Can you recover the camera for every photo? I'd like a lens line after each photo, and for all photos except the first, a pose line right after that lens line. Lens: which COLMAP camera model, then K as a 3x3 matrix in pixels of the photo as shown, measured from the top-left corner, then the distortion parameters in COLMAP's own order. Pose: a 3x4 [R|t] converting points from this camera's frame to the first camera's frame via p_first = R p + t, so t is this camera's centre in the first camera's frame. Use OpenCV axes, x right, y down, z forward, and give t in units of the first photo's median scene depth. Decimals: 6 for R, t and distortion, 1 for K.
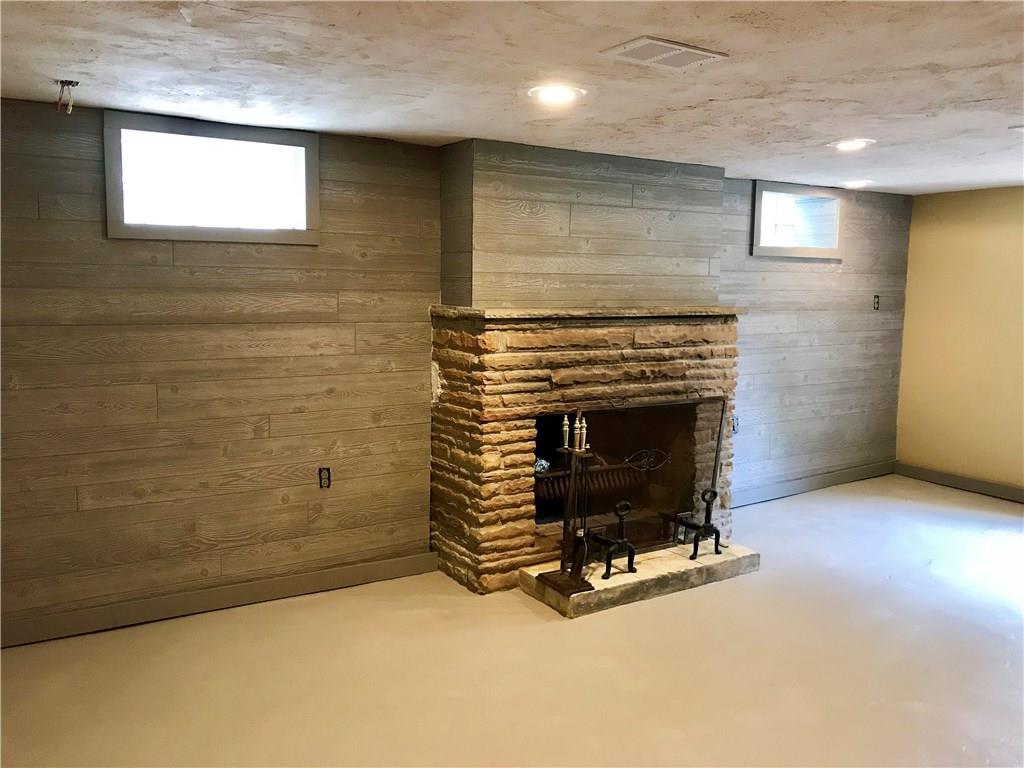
lens RADIAL K [[860.1, 0, 505.7], [0, 860.1, 368.6], [0, 0, 1]] dist [0.113539, -0.168475]
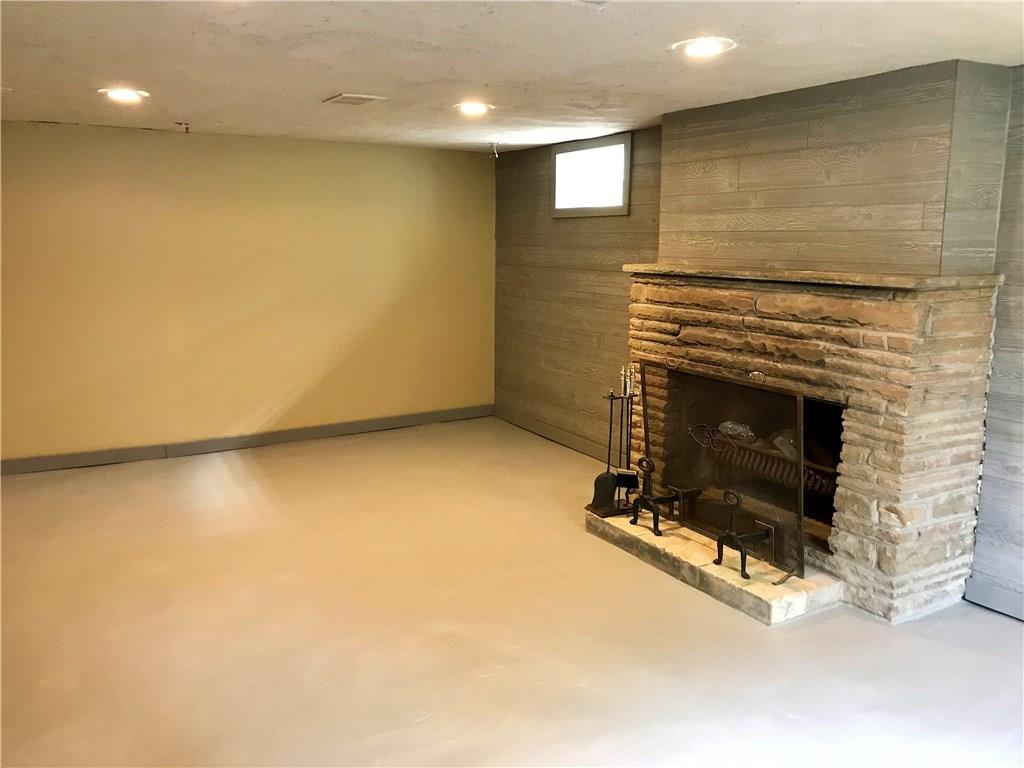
lens RADIAL K [[860.1, 0, 505.7], [0, 860.1, 368.6], [0, 0, 1]] dist [0.113539, -0.168475]
pose [[-0.063638, 0.136790, -0.988554, 1.056286], [-0.110166, 0.983545, 0.143188, -0.070644], [0.991874, 0.118017, -0.047521, 0.814385]]
